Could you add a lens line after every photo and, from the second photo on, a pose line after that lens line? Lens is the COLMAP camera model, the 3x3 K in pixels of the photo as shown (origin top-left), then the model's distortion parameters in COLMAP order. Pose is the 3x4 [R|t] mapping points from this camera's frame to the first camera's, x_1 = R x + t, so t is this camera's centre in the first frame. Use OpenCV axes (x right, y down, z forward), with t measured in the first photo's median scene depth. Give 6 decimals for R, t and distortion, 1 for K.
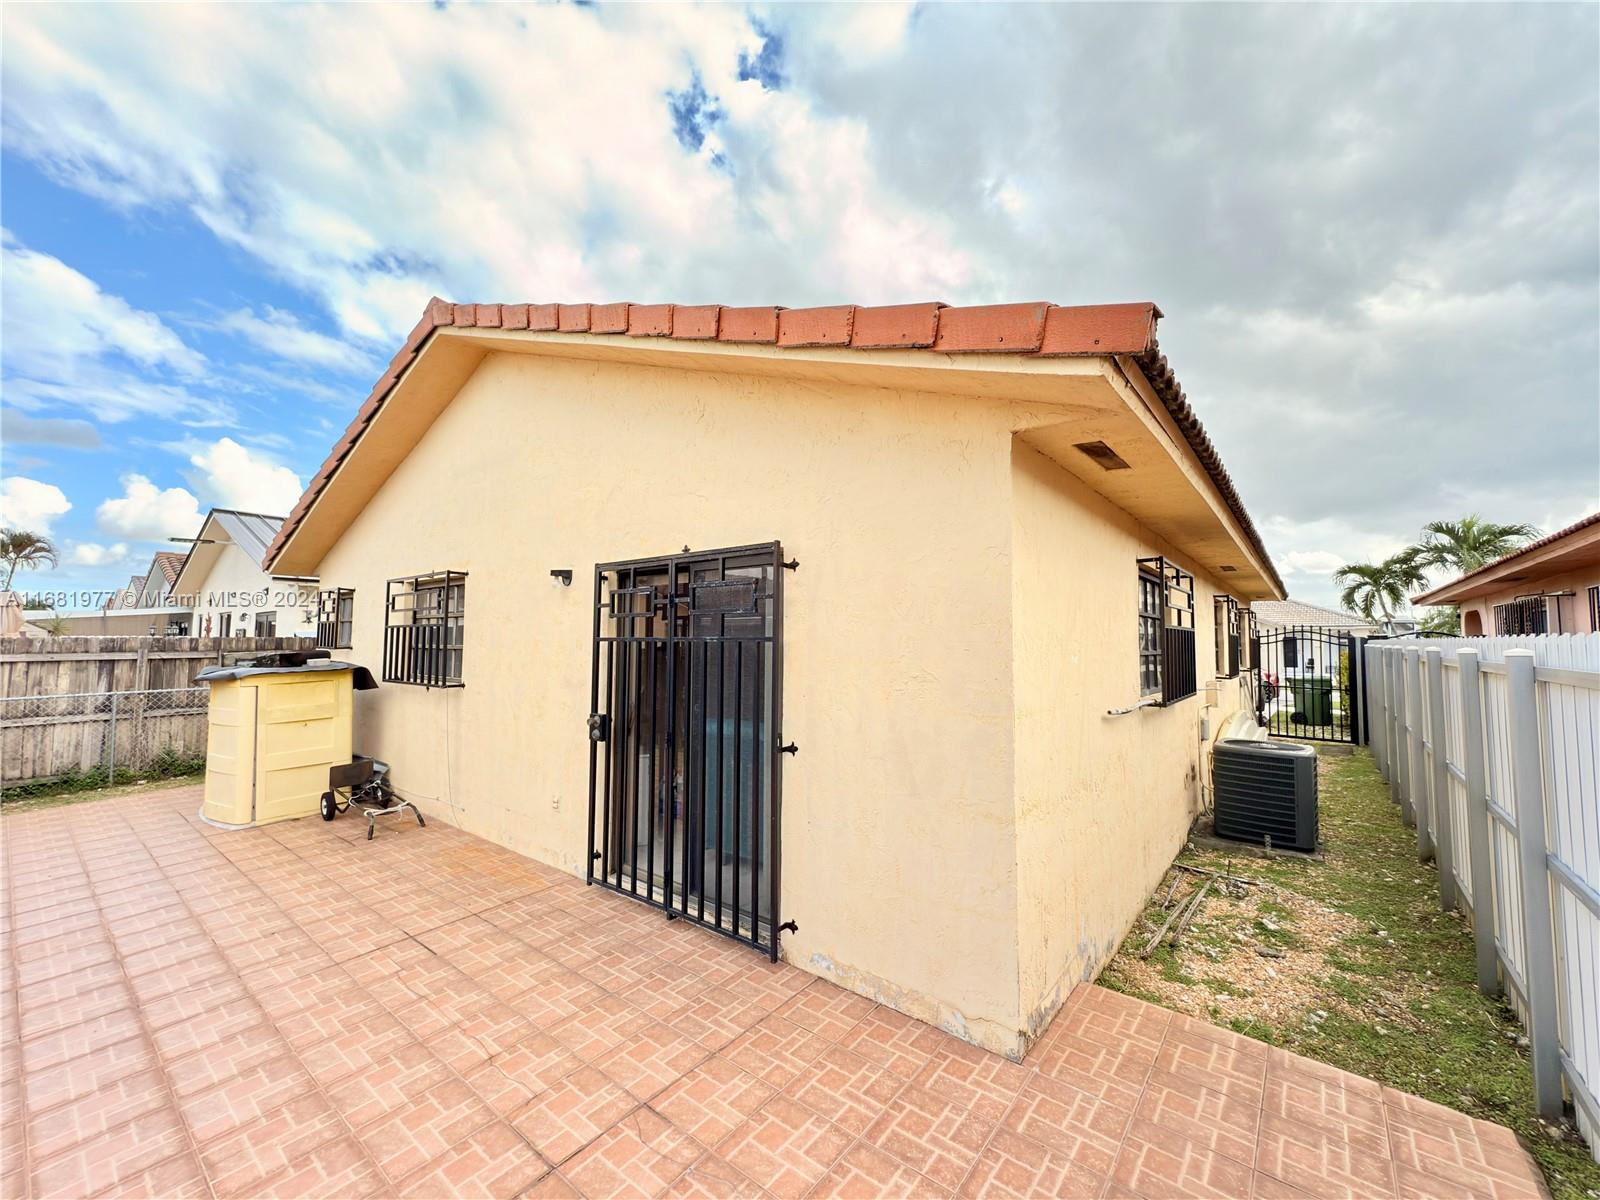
lens RADIAL K [[639.3, 0, 798.0], [0, 639.3, 599.0], [0, 0, 1]] dist [0.001820, -0.000370]
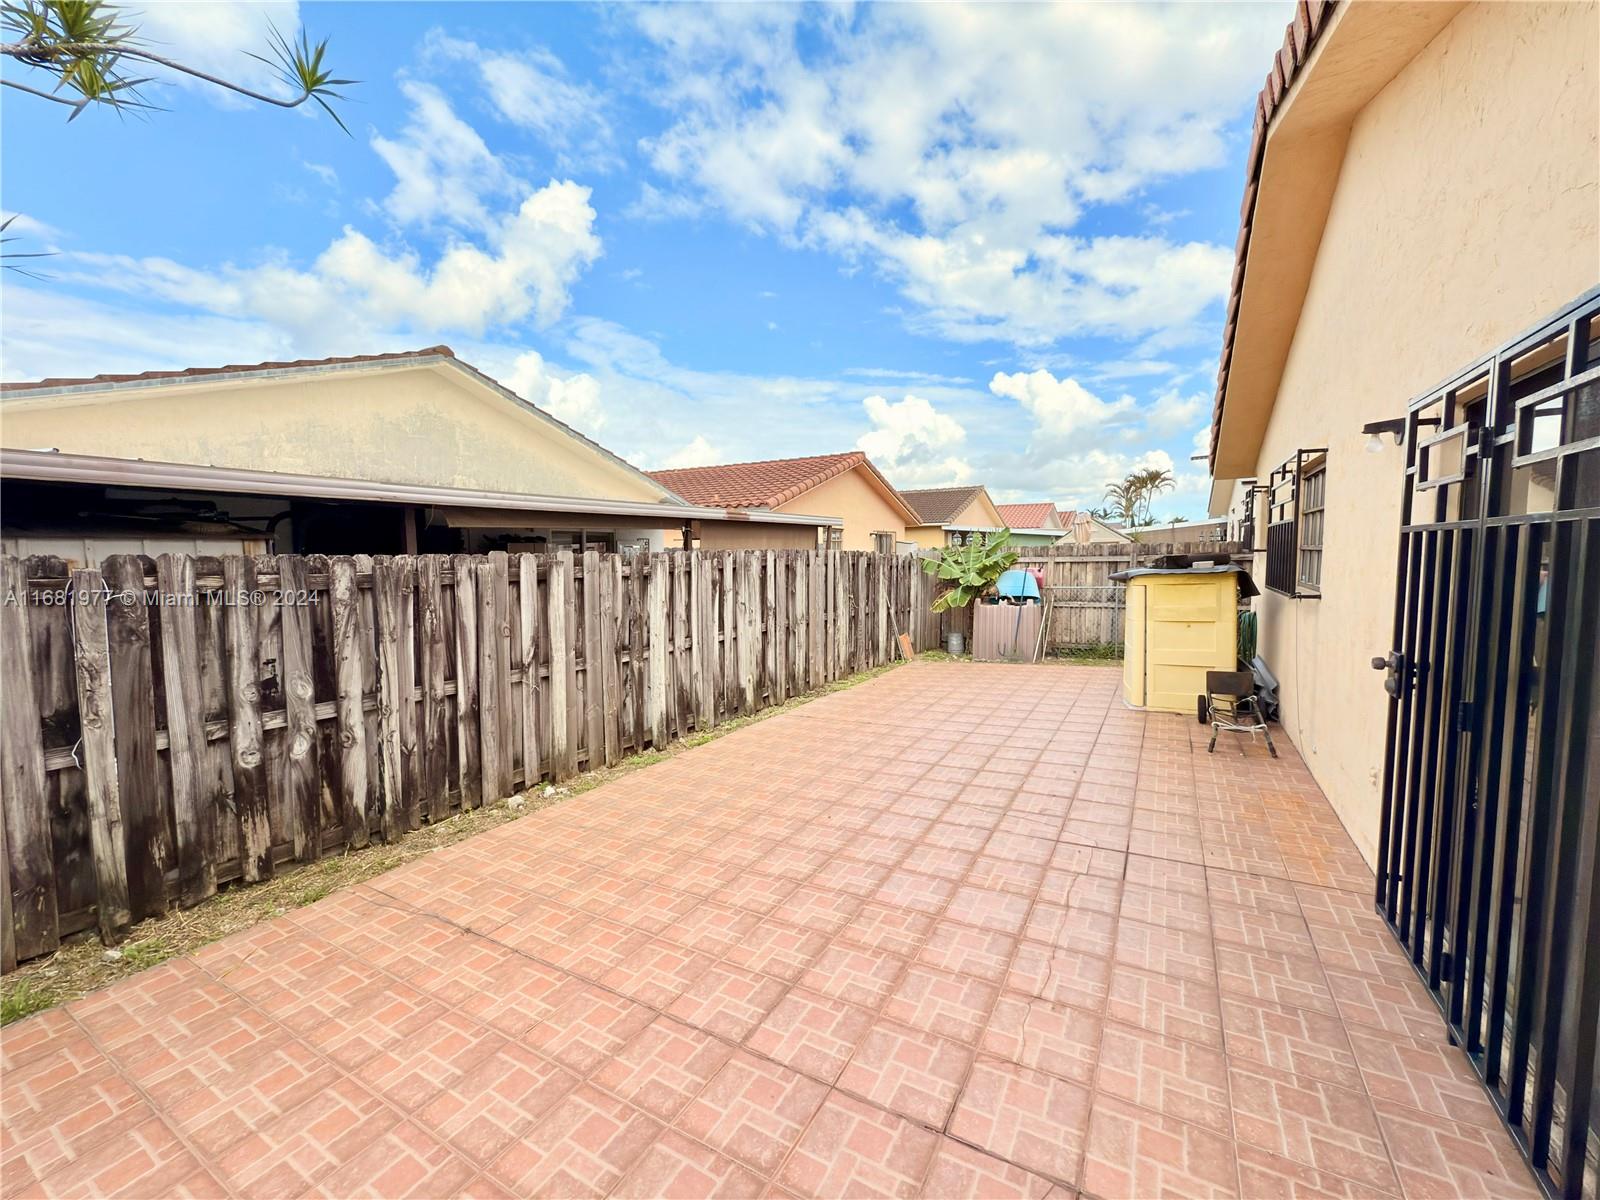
lens RADIAL K [[639.3, 0, 798.0], [0, 639.3, 599.0], [0, 0, 1]] dist [0.001820, -0.000370]
pose [[0.151918, 0.066627, -0.986145, 0.176228], [0.077892, 0.993815, 0.079144, 0.033993], [0.985319, -0.088836, 0.145789, 0.322868]]
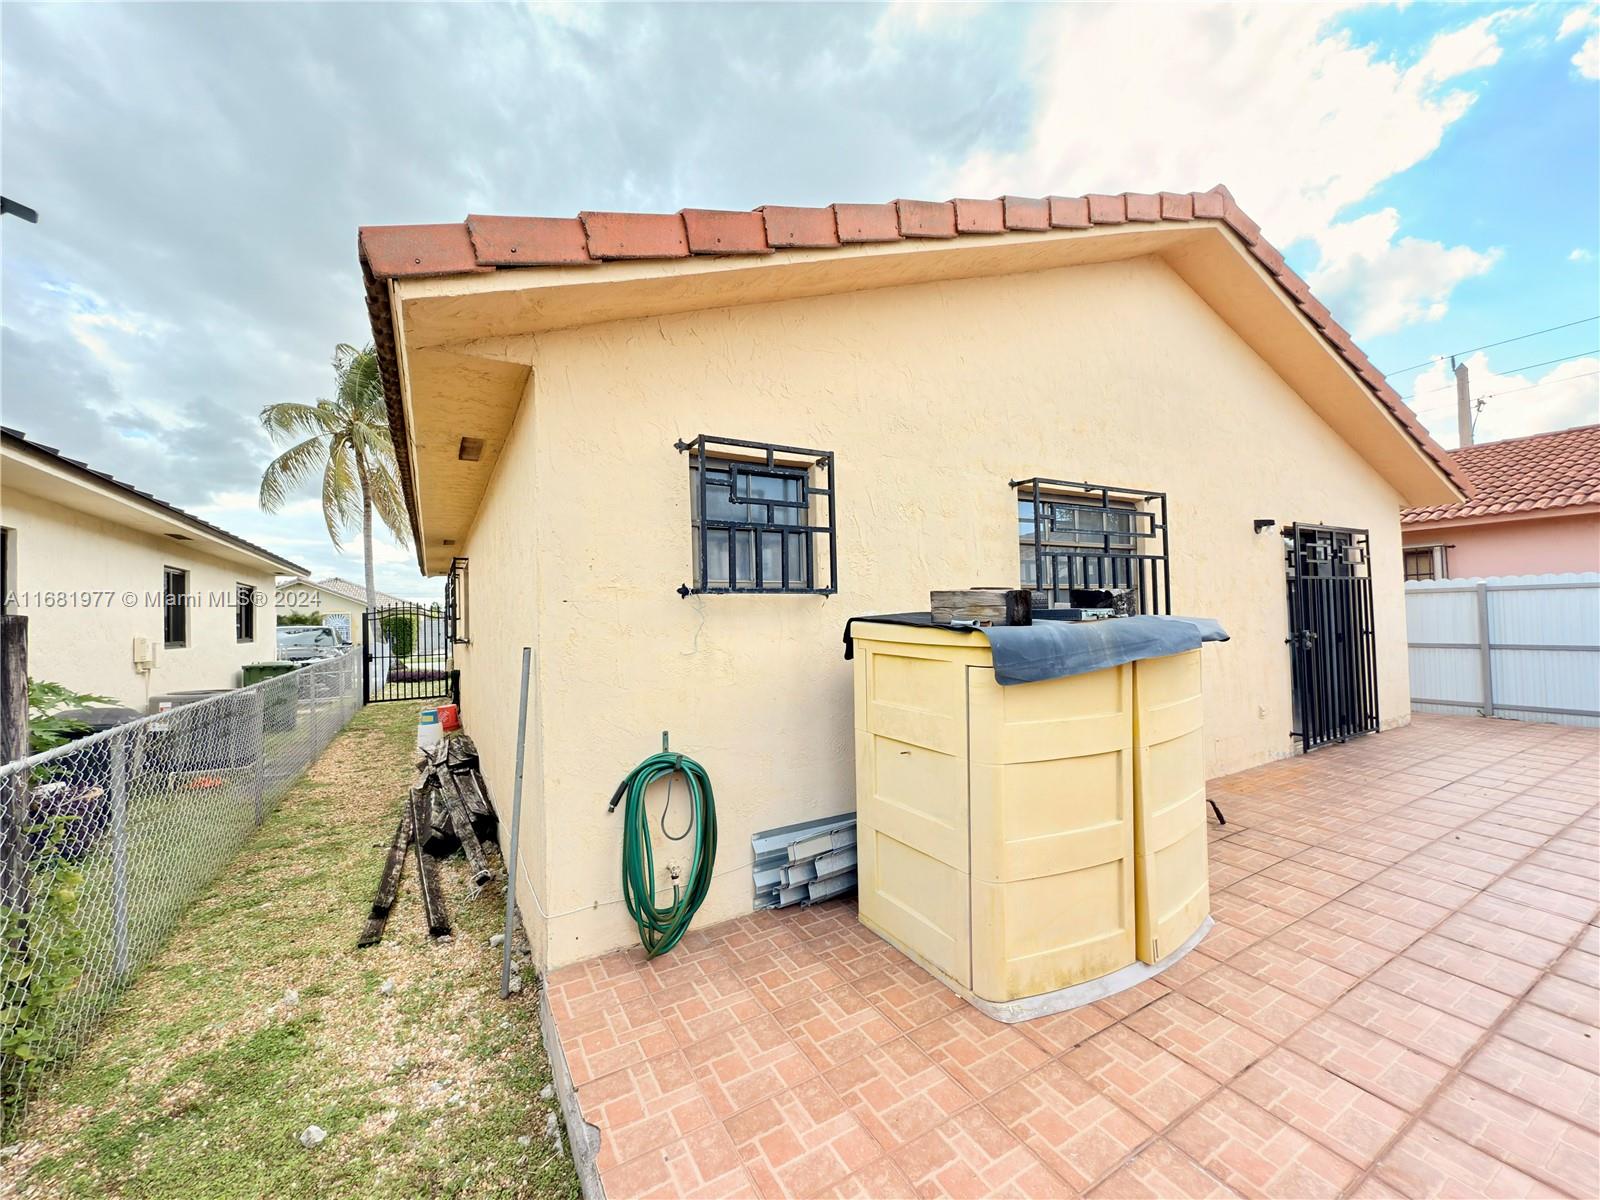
lens RADIAL K [[633.2, 0, 794.6], [0, 633.2, 606.0], [0, 0, 1]] dist [0.001702, -0.000369]
pose [[0.360306, 0.007703, 0.932802, -1.807494], [-0.031357, 0.999501, 0.003858, 0.139648], [-0.932307, -0.030640, 0.360368, 1.386185]]
